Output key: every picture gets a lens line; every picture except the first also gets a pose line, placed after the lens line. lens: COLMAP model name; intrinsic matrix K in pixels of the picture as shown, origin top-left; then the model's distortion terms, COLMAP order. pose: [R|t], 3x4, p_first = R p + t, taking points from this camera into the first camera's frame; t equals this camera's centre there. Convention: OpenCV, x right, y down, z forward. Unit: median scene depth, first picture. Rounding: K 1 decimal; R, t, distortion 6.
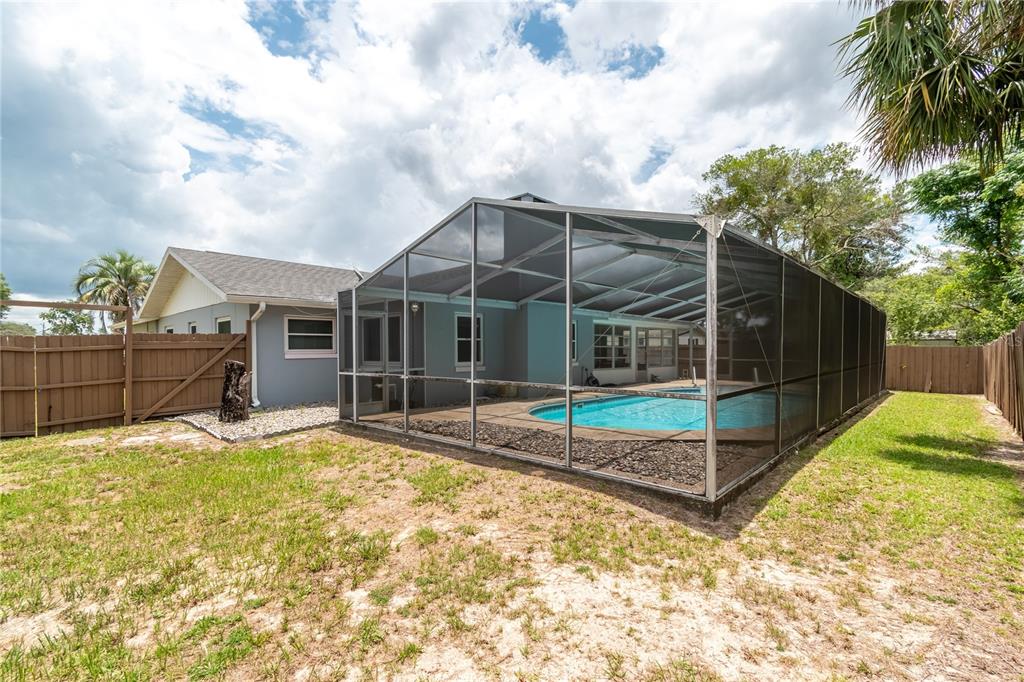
lens RADIAL K [[442.0, 0, 523.0], [0, 442.0, 364.2], [0, 0, 1]] dist [-0.000650, -0.000099]
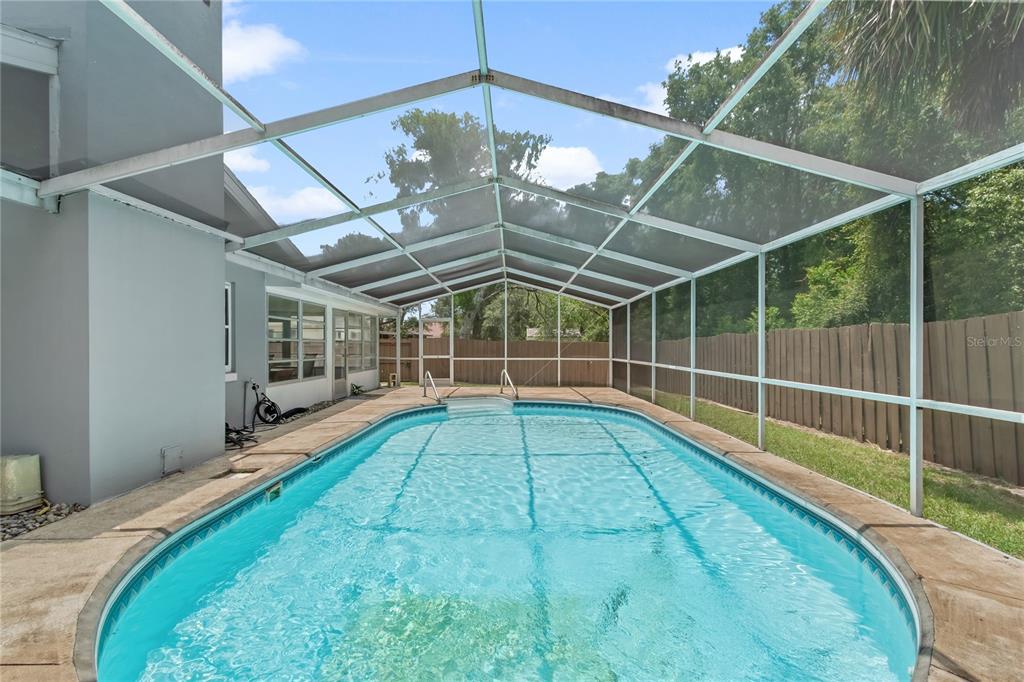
lens RADIAL K [[461.8, 0, 515.4], [0, 461.8, 353.4], [0, 0, 1]] dist [0.000915, -0.000021]
pose [[0.729527, -0.008693, 0.683897, 0.007015], [0.017613, 0.999826, -0.006079, -0.014951], [-0.683725, 0.016480, 0.729553, 0.407484]]
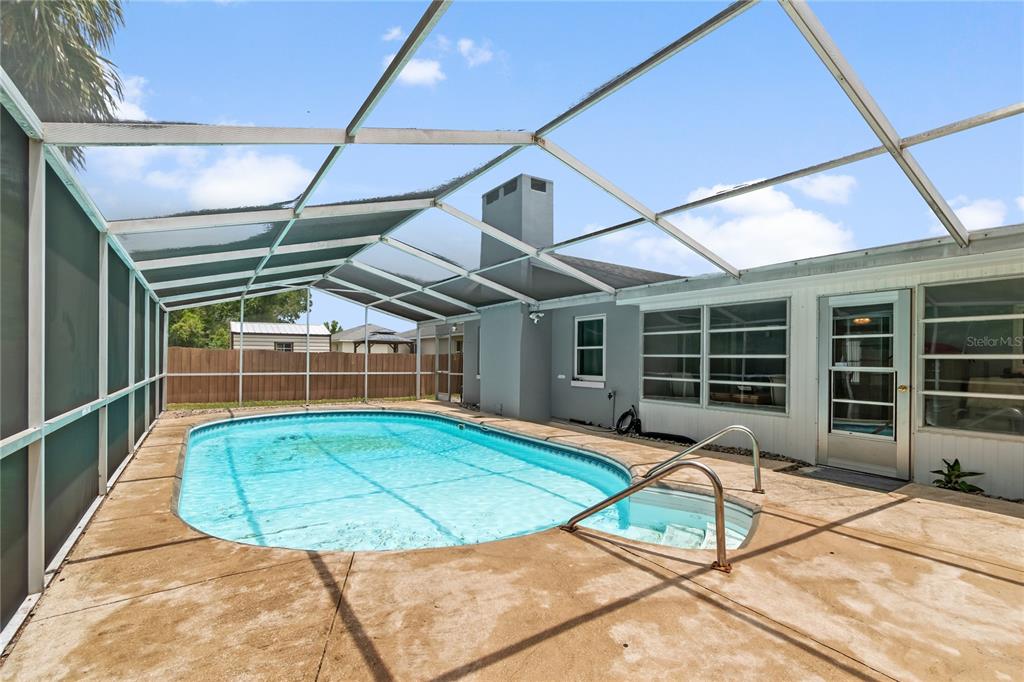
lens RADIAL K [[461.8, 0, 515.4], [0, 461.8, 353.4], [0, 0, 1]] dist [0.000915, -0.000021]
pose [[-0.229169, -0.009616, -0.973339, 0.698304], [-0.033472, 0.999438, -0.001993, -0.034744], [0.972811, 0.032122, -0.229362, 0.938220]]
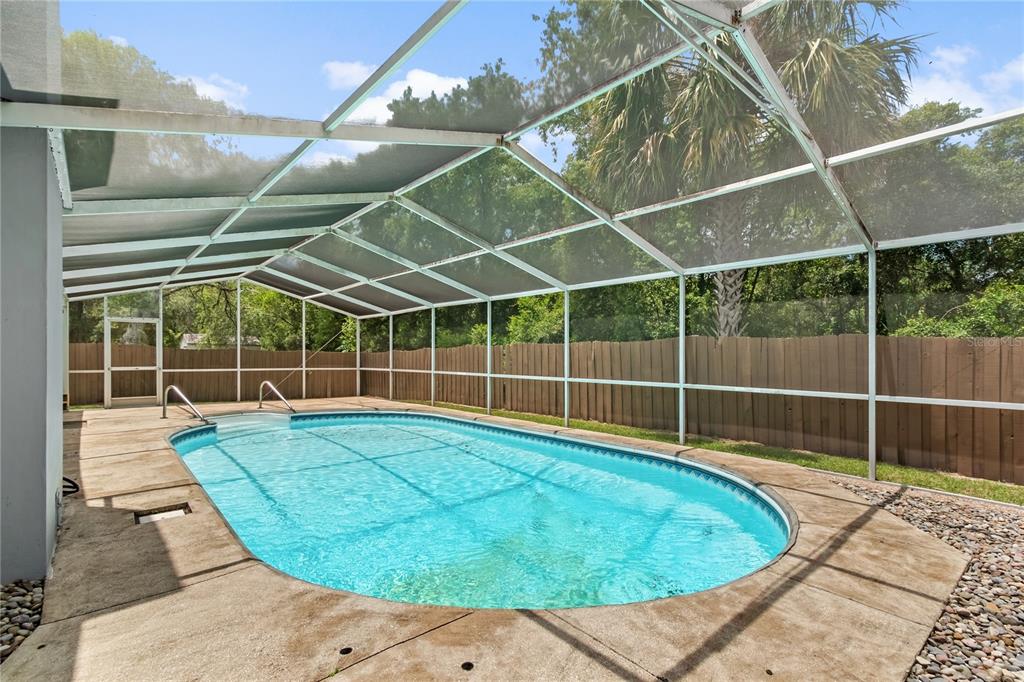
lens RADIAL K [[473.4, 0, 513.6], [0, 473.4, 364.9], [0, 0, 1]] dist [0.004966, 0.000317]
pose [[0.103732, -0.012634, 0.994525, -0.137482], [0.022615, 0.999691, 0.010341, -0.016010], [-0.994348, 0.021419, 0.103986, 0.541761]]
